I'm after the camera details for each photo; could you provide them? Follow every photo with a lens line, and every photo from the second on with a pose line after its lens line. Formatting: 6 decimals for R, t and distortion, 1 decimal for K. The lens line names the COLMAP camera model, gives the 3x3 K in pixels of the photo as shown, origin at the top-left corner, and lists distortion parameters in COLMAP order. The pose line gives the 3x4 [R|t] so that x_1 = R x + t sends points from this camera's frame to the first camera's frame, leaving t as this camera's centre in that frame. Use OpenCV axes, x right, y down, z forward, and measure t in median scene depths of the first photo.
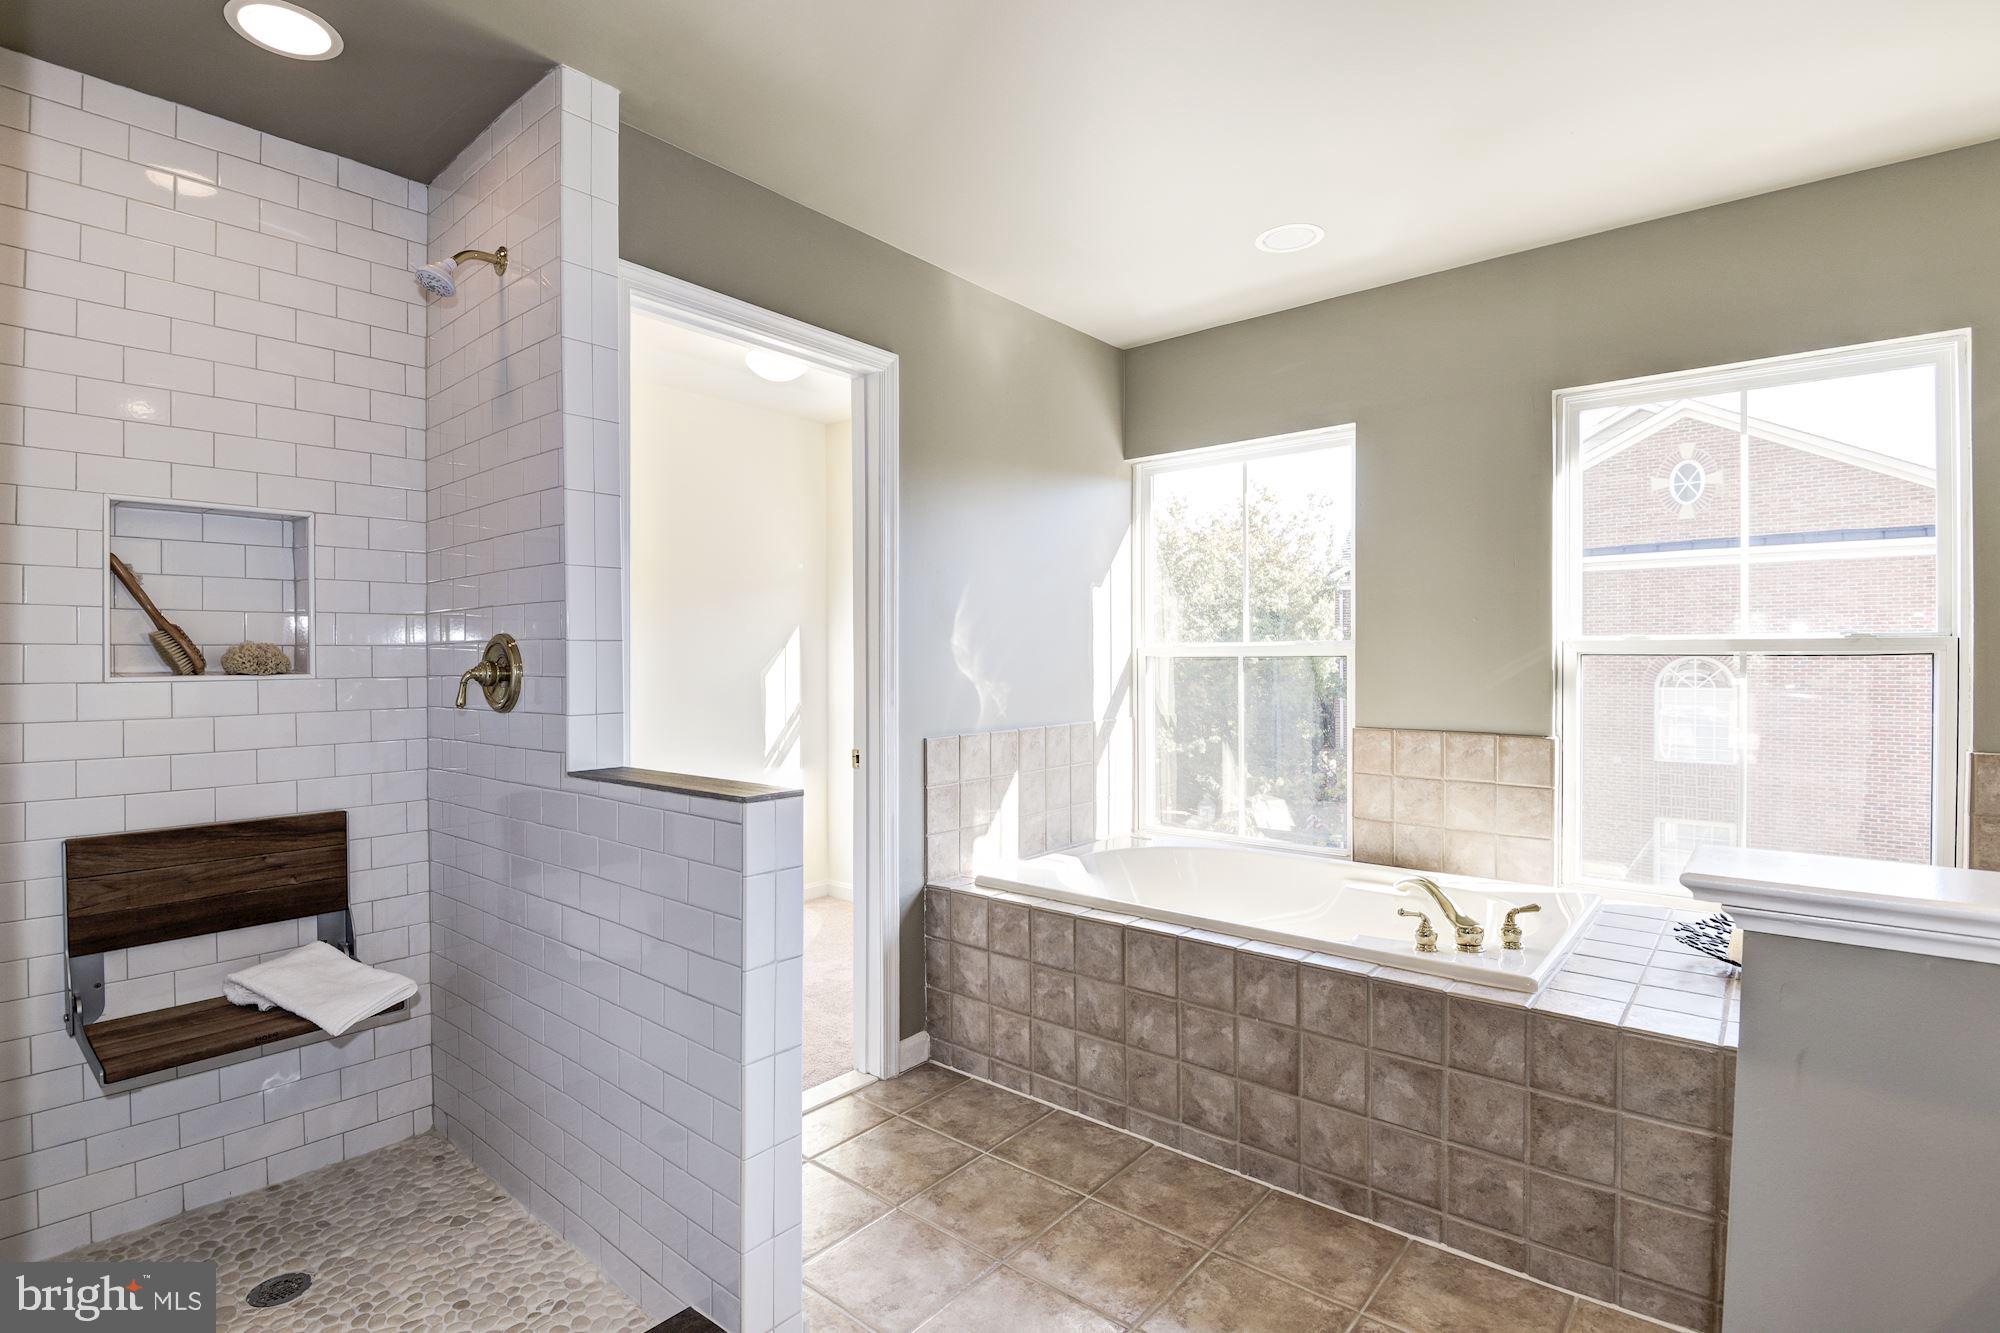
lens RADIAL K [[964.1, 0, 995.2], [0, 964.1, 662.0], [0, 0, 1]] dist [0.014518, -0.034421]
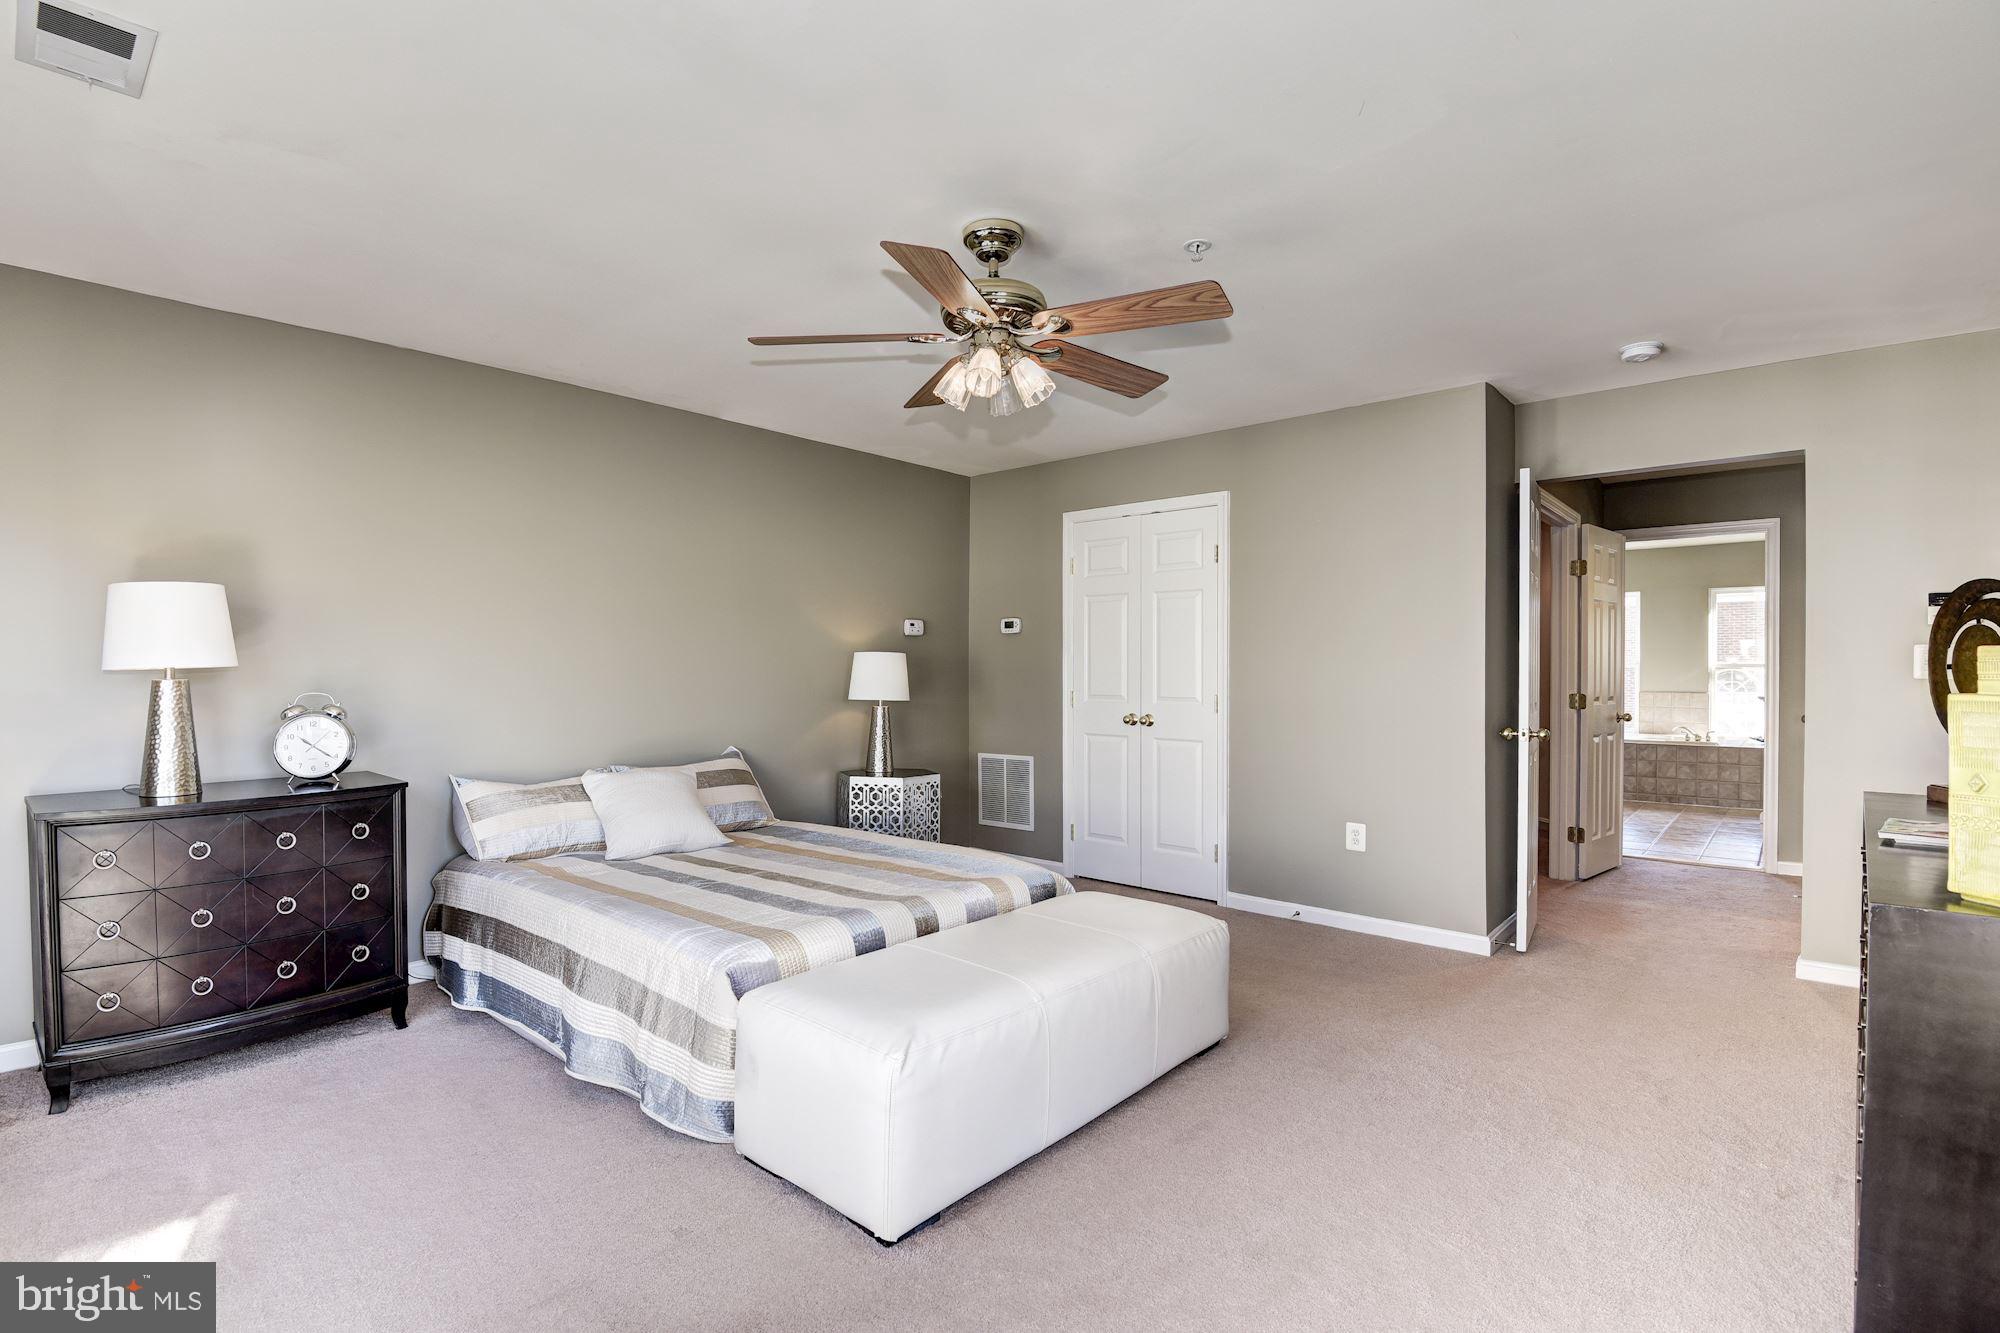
lens RADIAL K [[948.7, 0, 1001.0], [0, 948.7, 677.1], [0, 0, 1]] dist [0.011522, -0.026143]
pose [[0.999700, -0.000587, -0.024490, -2.292170], [0.000753, 0.999977, 0.006790, -0.000824], [0.024486, -0.006807, 0.999677, -2.985021]]
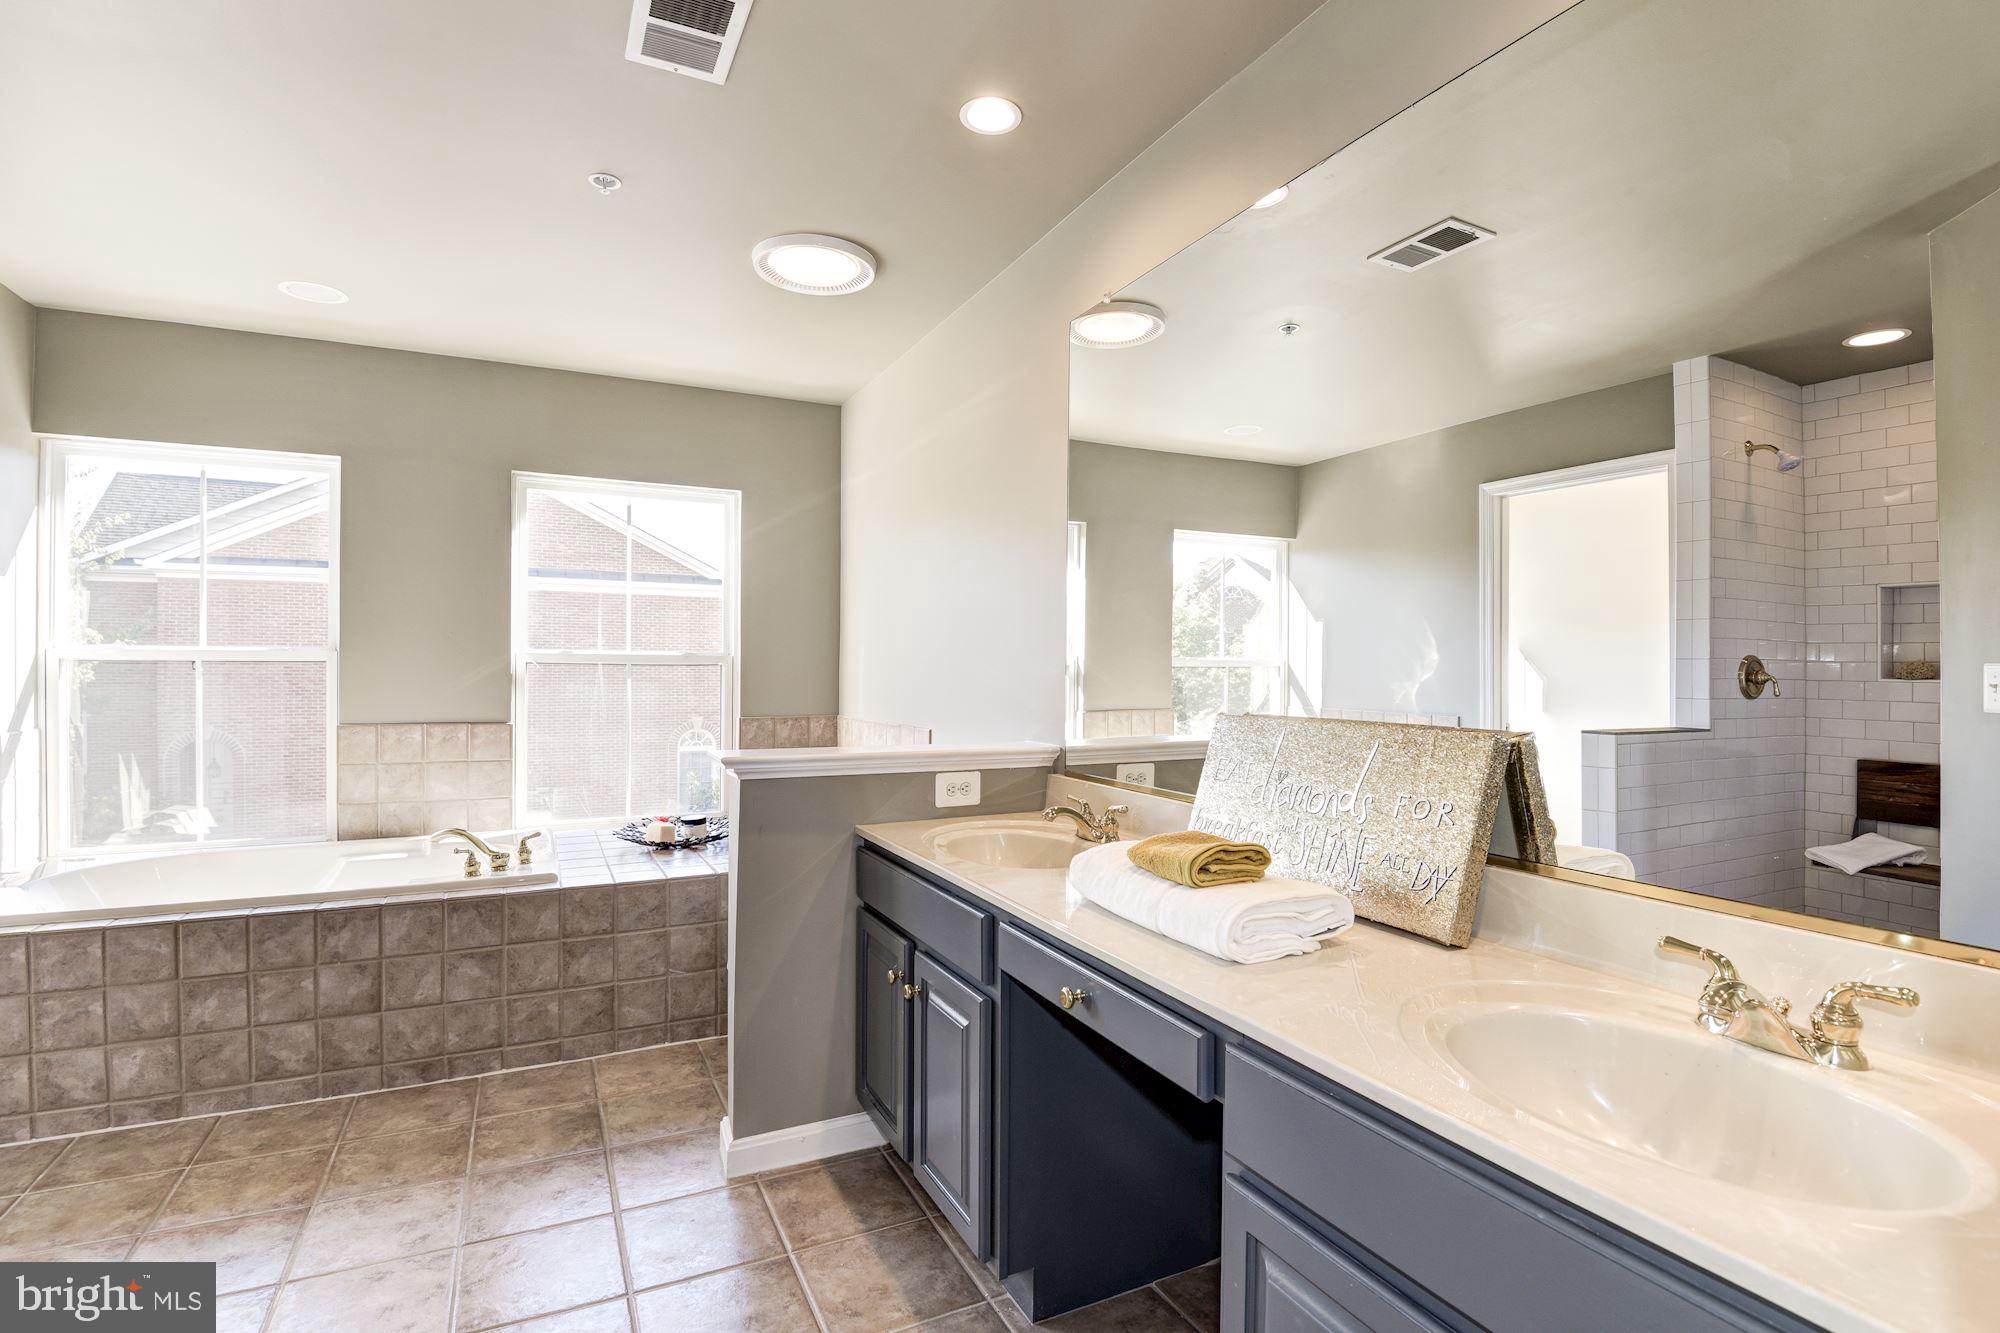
lens RADIAL K [[935.7, 0, 992.5], [0, 935.7, 661.4], [0, 0, 1]] dist [0.009937, -0.026227]
pose [[0.410813, 0.011444, 0.911648, -0.458551], [-0.001933, 0.999930, -0.011682, 0.006895], [-0.911718, 0.003037, 0.410806, -0.219233]]
